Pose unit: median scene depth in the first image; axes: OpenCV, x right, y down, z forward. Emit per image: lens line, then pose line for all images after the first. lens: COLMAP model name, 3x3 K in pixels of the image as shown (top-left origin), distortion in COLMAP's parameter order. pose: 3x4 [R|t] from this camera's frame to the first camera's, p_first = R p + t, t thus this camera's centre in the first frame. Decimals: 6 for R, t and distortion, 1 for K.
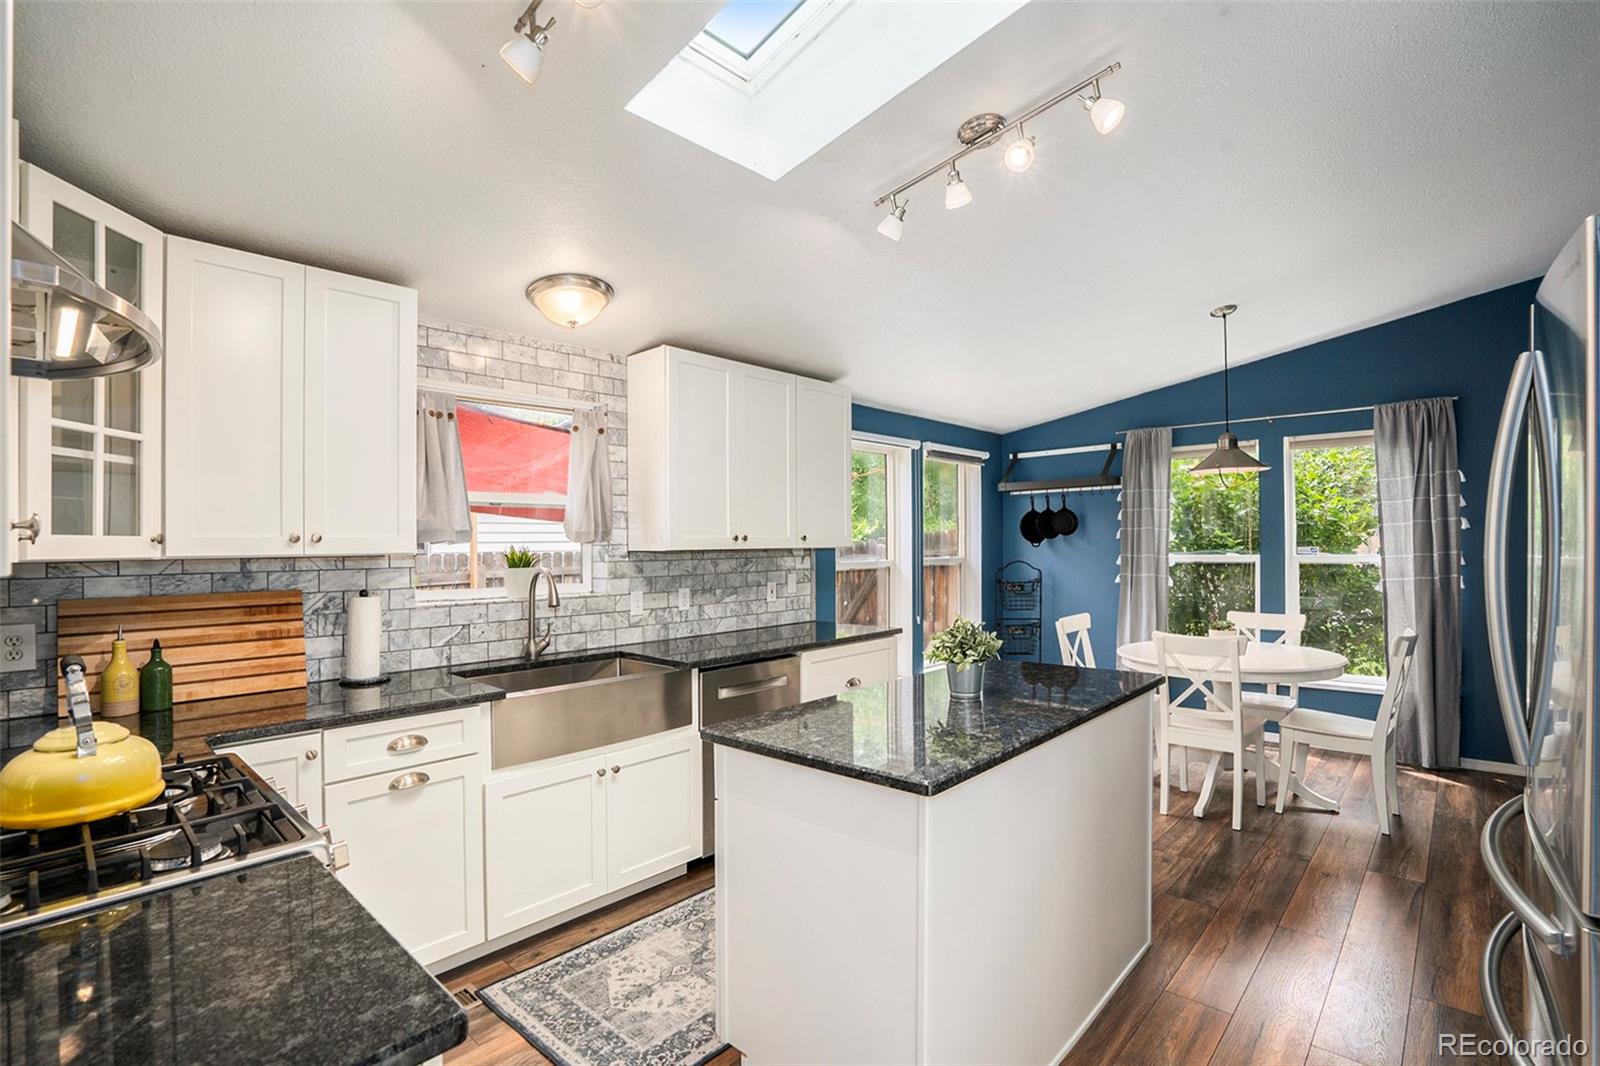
lens RADIAL K [[755.8, 0, 797.7], [0, 755.8, 548.3], [0, 0, 1]] dist [-0.051837, 0.013198]
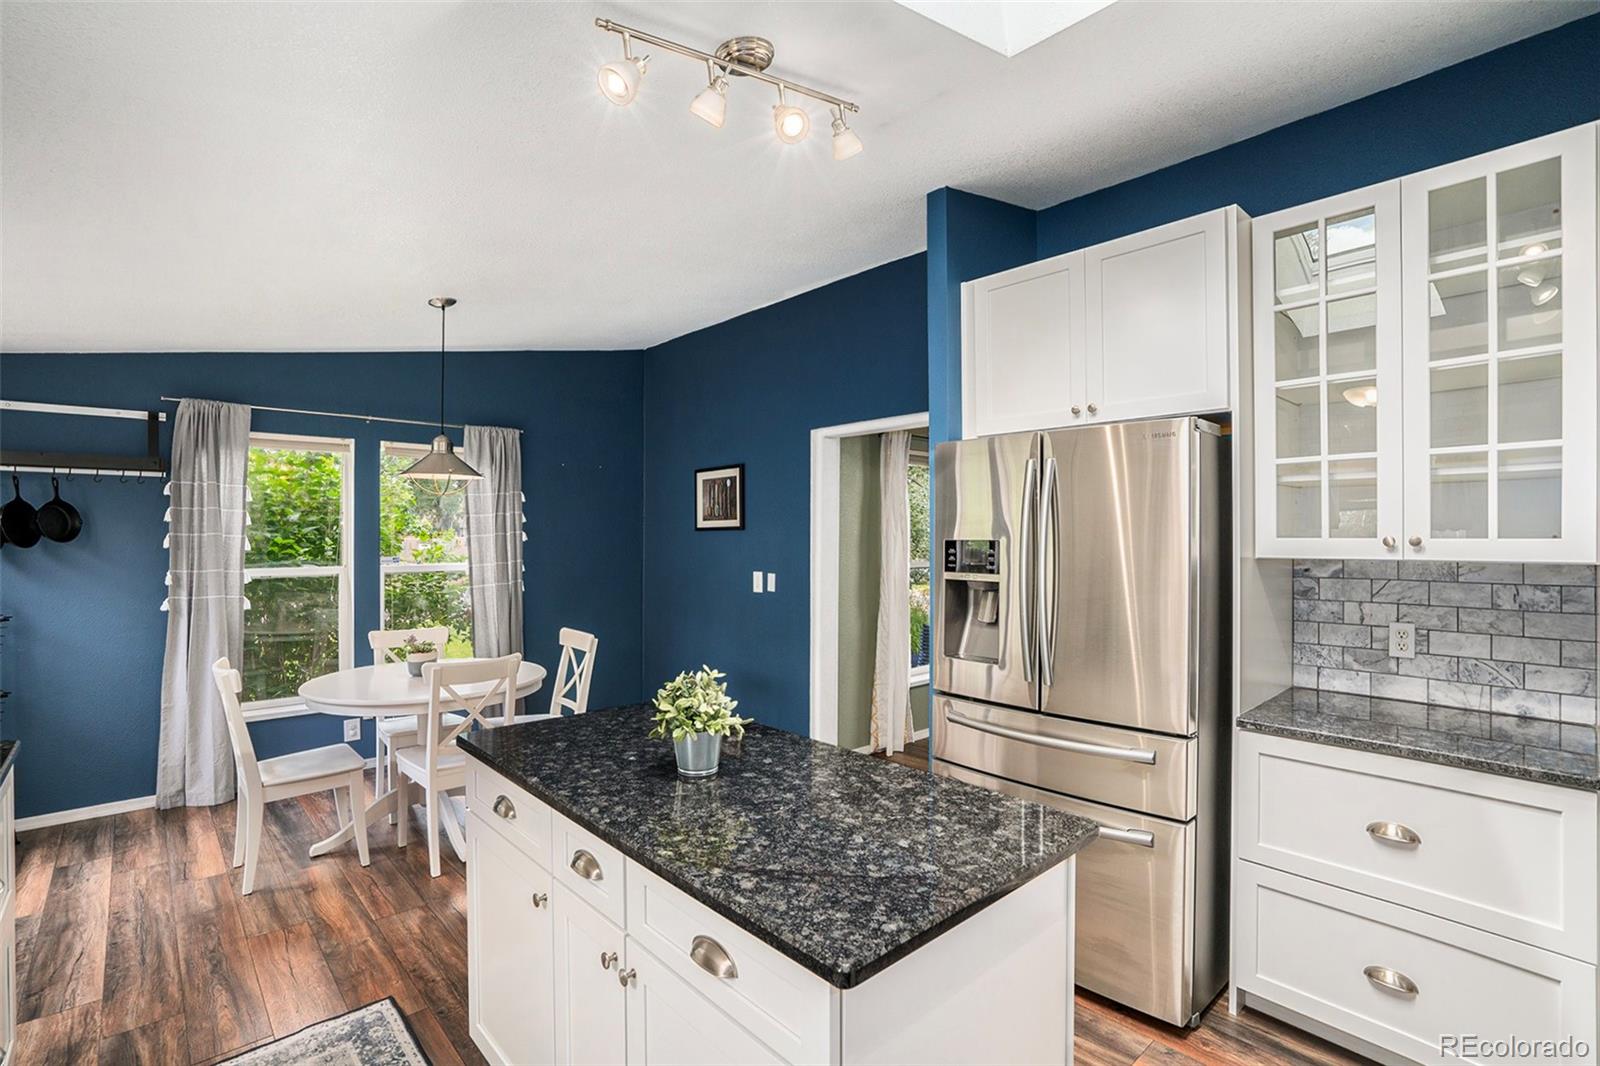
lens RADIAL K [[755.8, 0, 800.1], [0, 755.8, 522.2], [0, 0, 1]] dist [-0.051837, 0.013198]
pose [[0.087623, 0.037721, 0.995439, -0.283623], [0.004566, 0.999257, -0.038267, -0.010373], [-0.996143, 0.007898, 0.087386, 0.461998]]
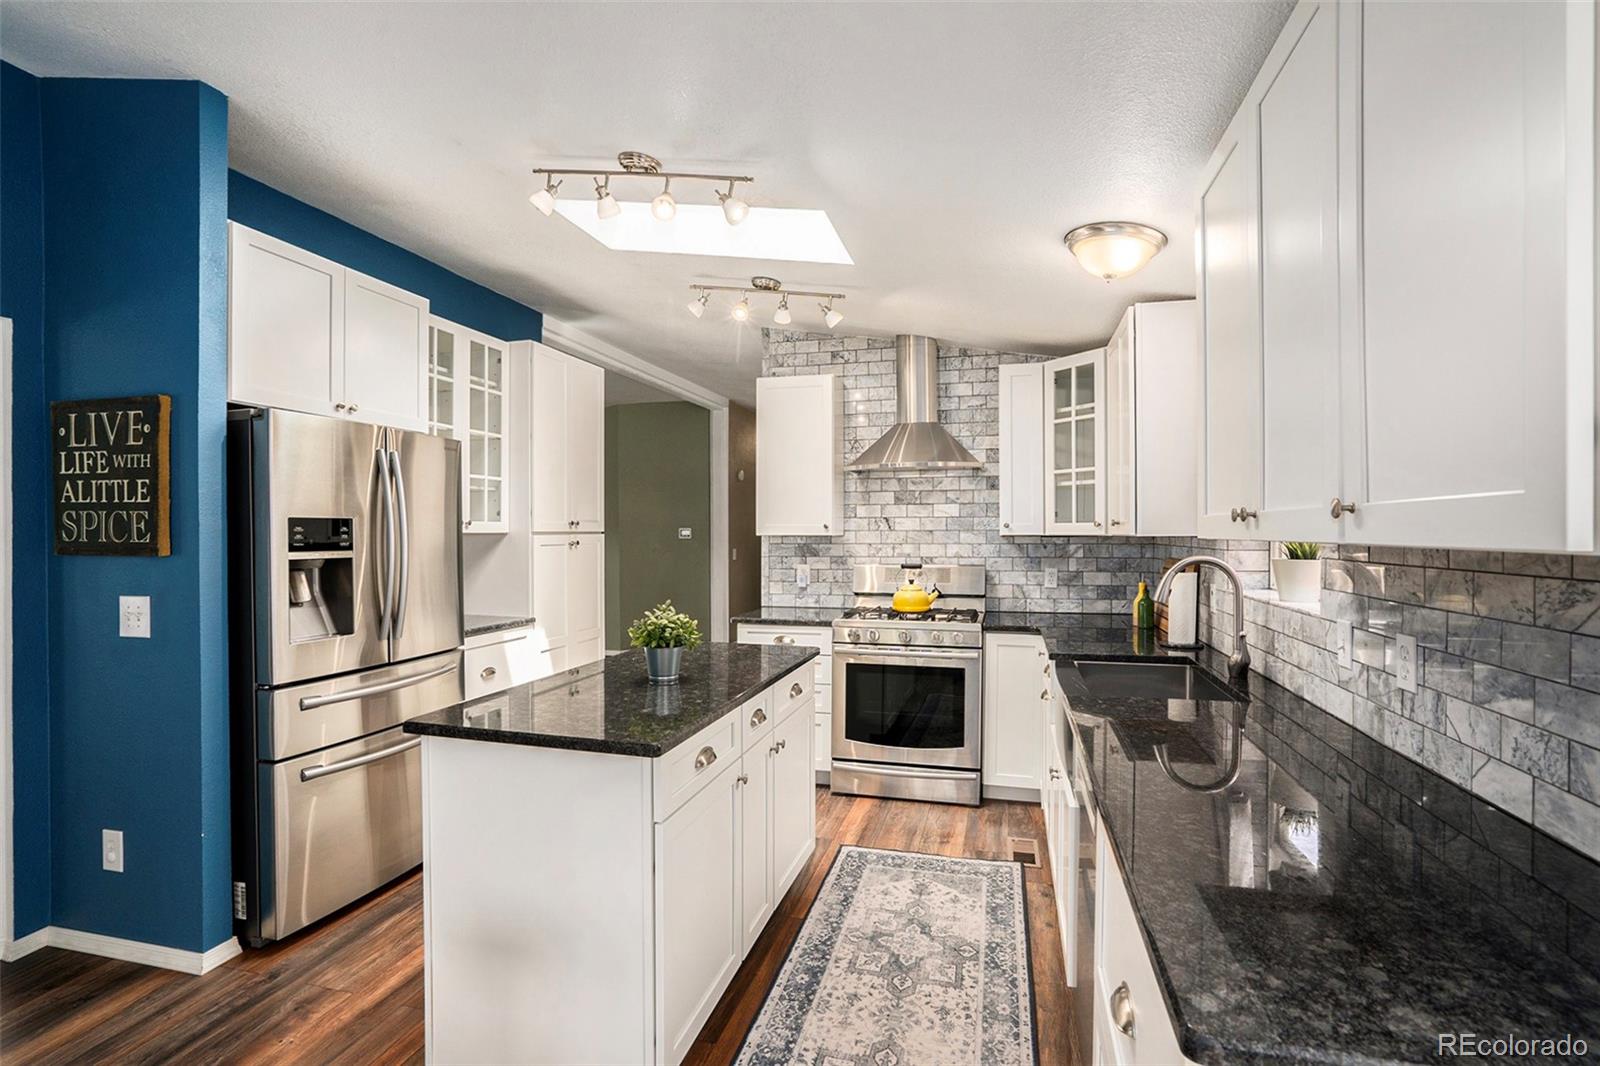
lens RADIAL K [[755.8, 0, 805.9], [0, 755.8, 508.3], [0, 0, 1]] dist [-0.051837, 0.013198]
pose [[-0.884128, -0.000201, -0.467245, 0.299879], [0.009810, 0.999771, -0.018993, -0.011343], [0.467142, -0.021376, -0.883924, 1.121532]]
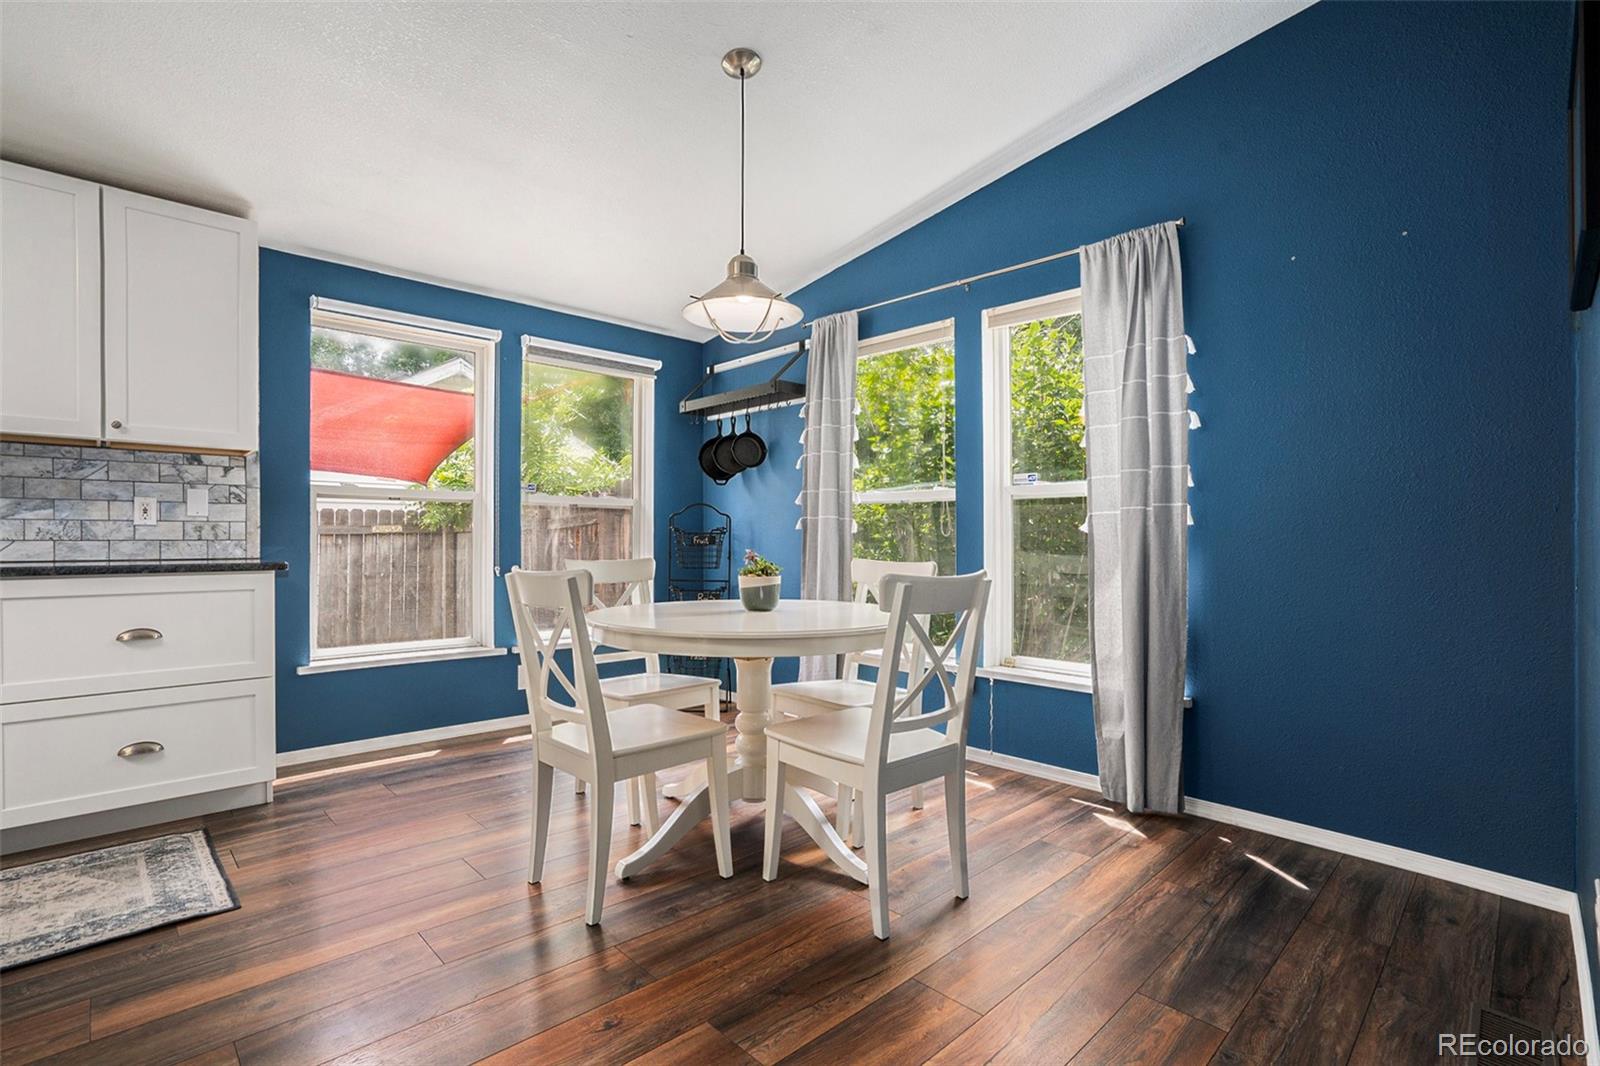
lens RADIAL K [[755.8, 0, 797.8], [0, 755.8, 538.7], [0, 0, 1]] dist [-0.051837, 0.013198]
pose [[0.999194, 0.018512, -0.035607, 0.618553], [-0.018722, 0.999809, -0.005573, 0.079003], [0.035497, 0.006235, 0.999350, 0.365619]]
